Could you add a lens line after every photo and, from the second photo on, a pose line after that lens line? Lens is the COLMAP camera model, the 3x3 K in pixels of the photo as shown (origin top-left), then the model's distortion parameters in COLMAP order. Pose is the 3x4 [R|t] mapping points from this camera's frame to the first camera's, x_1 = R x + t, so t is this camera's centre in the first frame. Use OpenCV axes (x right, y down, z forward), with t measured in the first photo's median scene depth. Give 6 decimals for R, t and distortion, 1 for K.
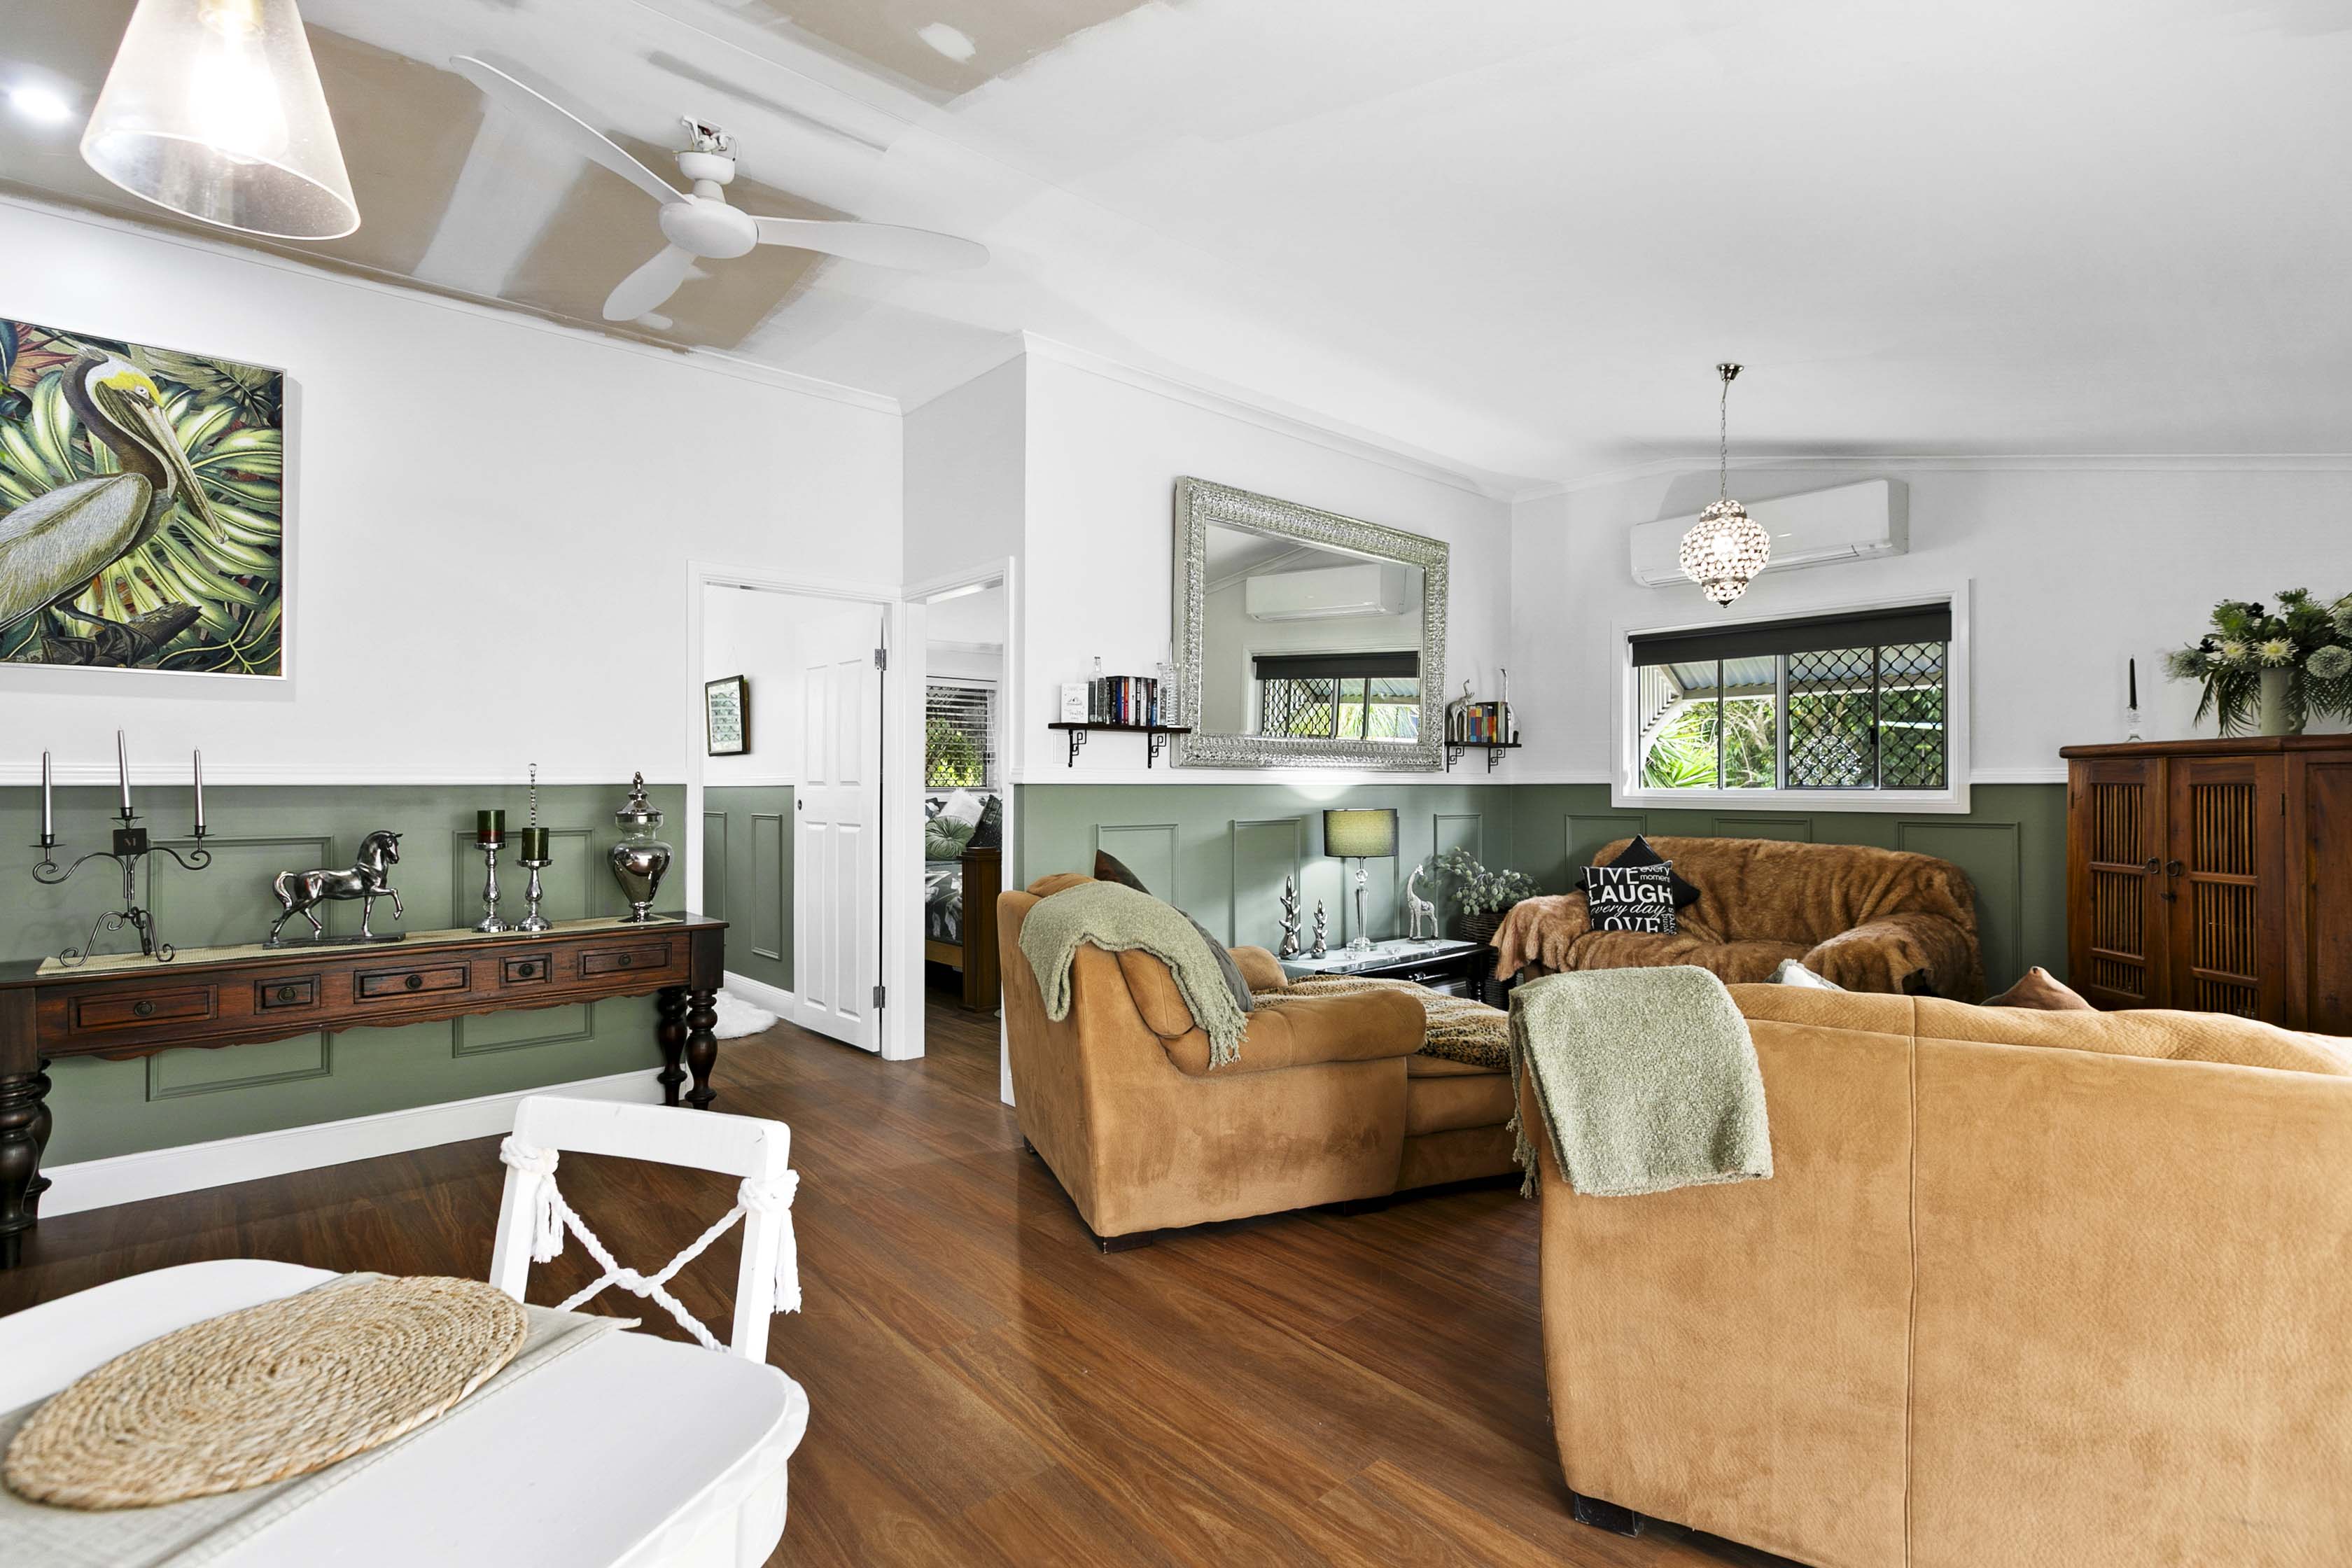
lens RADIAL K [[1134.6, 0, 1173.8], [0, 1134.6, 784.2], [0, 0, 1]] dist [-0.001512, -0.000596]
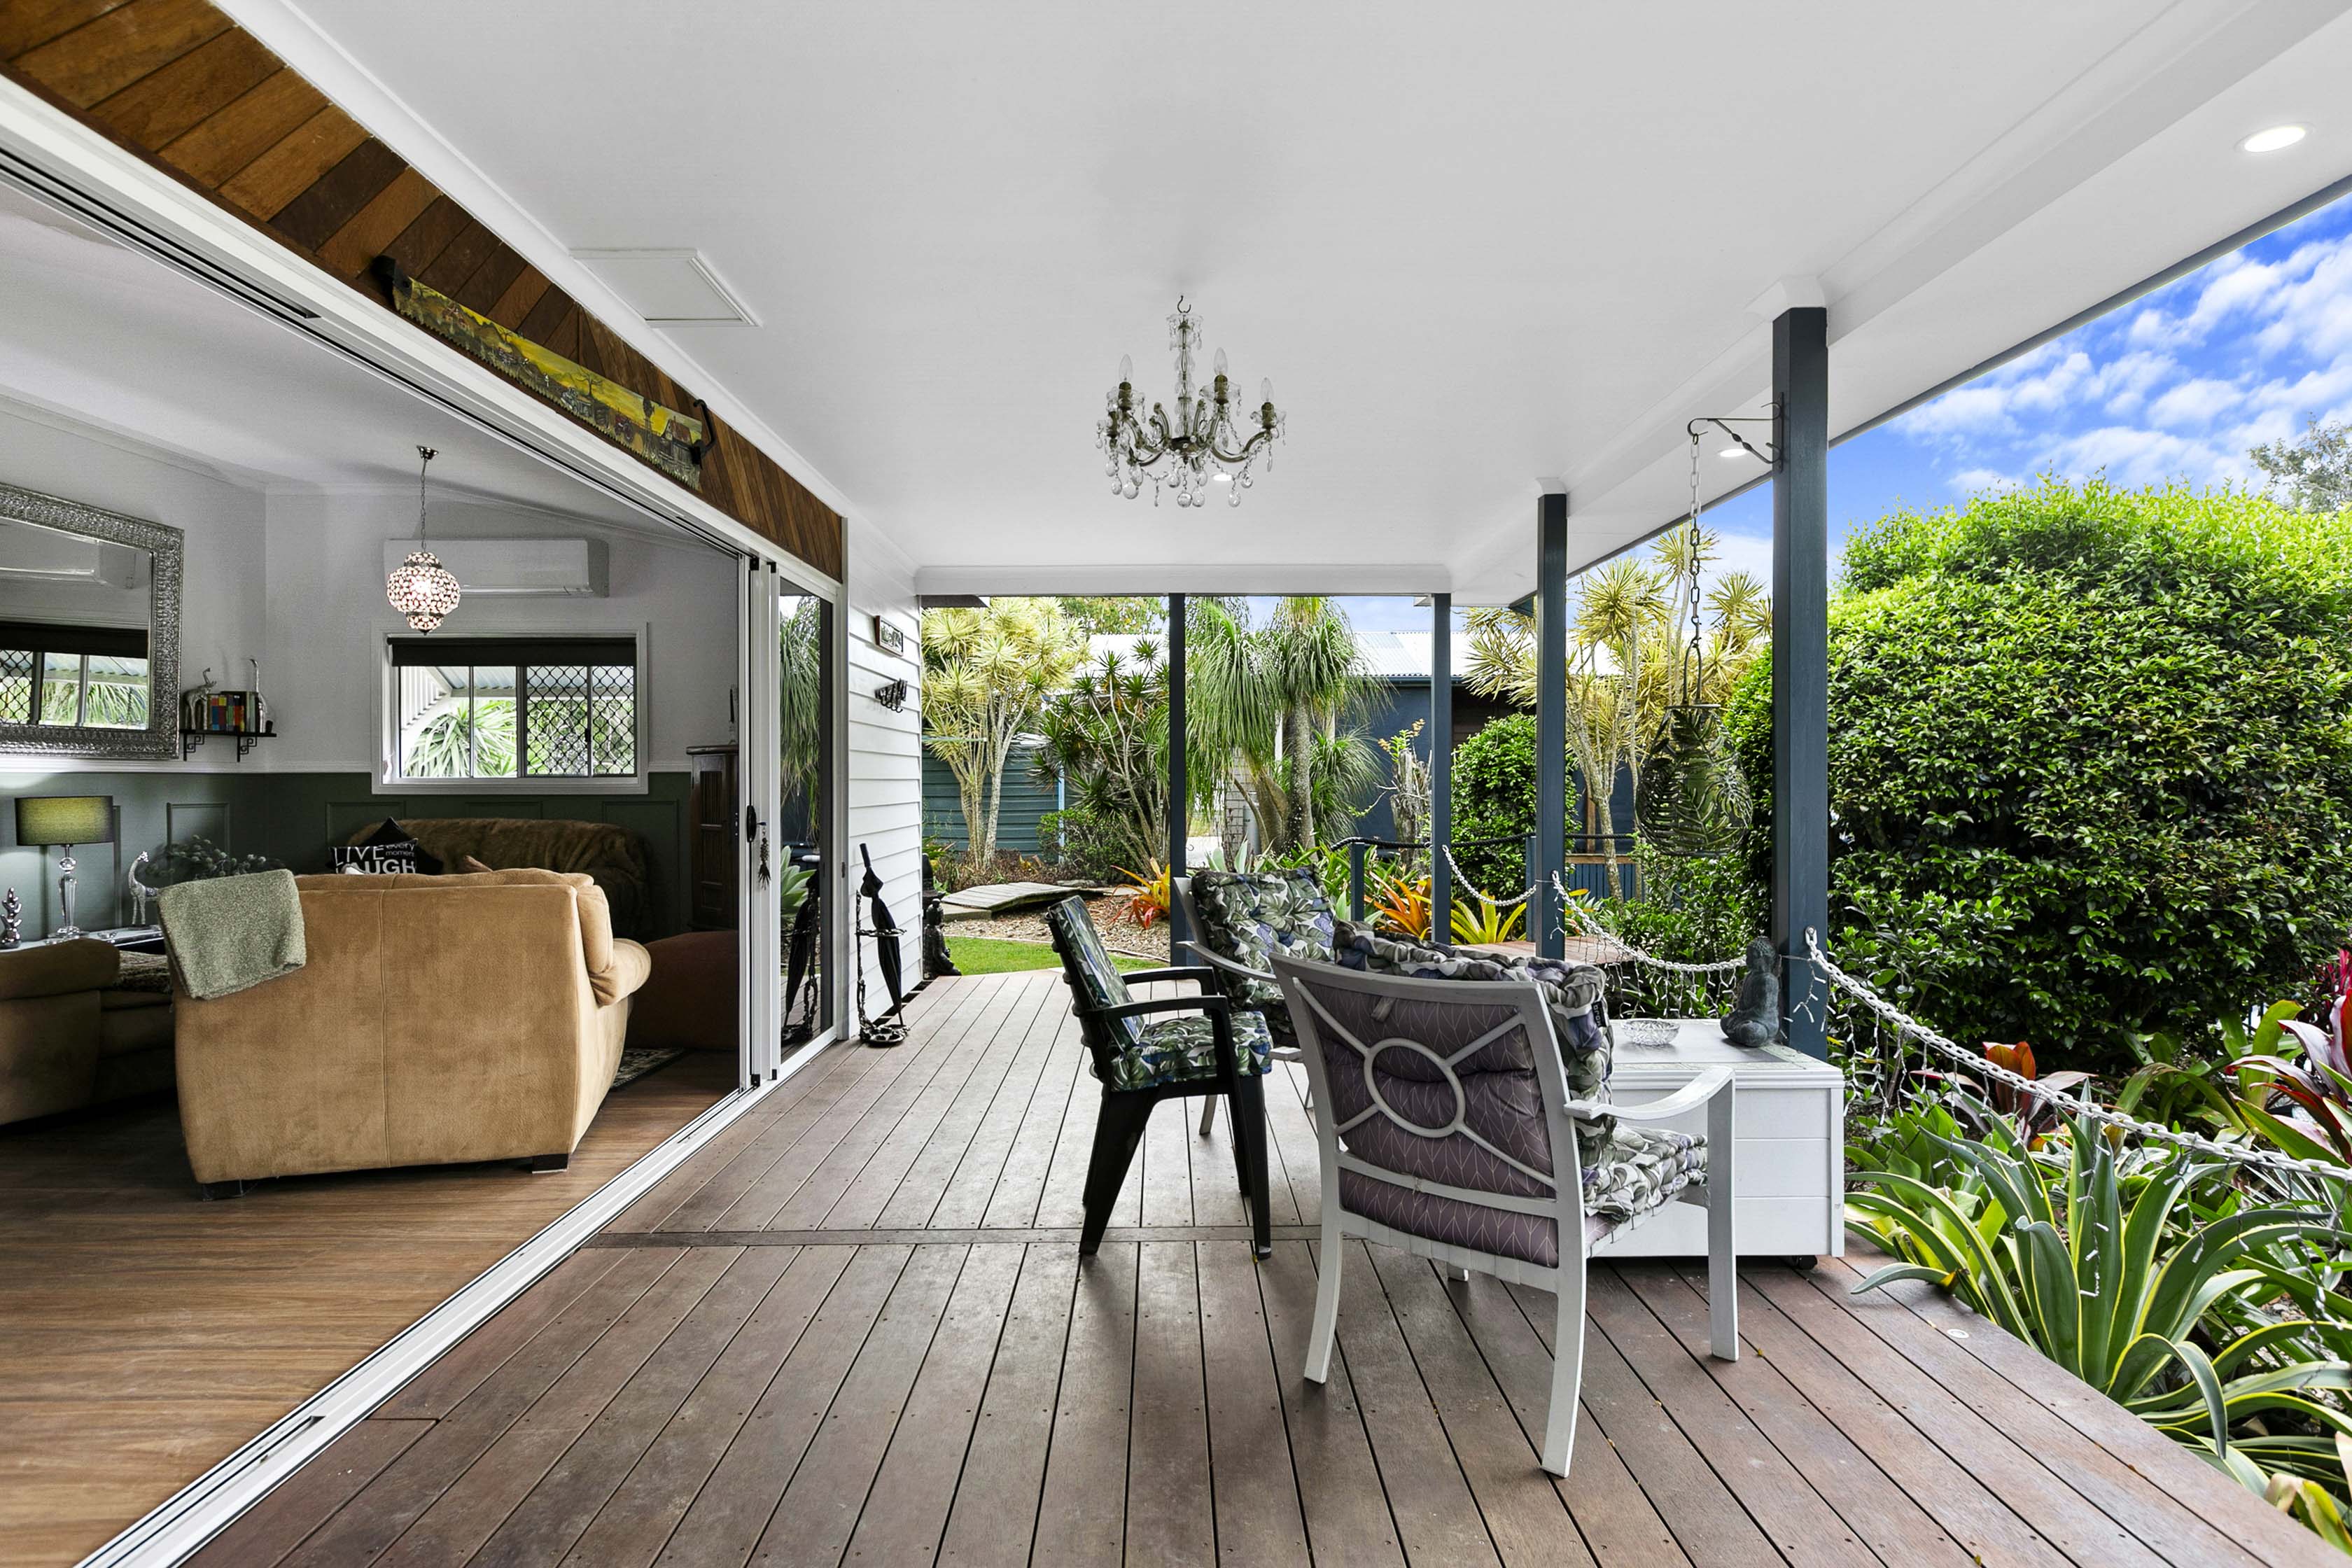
lens RADIAL K [[1280.4, 0, 1175.1], [0, 1280.4, 790.6], [0, 0, 1]] dist [0.000948, -0.000434]
pose [[0.653497, -0.007945, 0.756888, -0.046462], [0.001128, 0.999954, 0.009522, 0.007052], [-0.756929, -0.005369, 0.653475, -0.447621]]
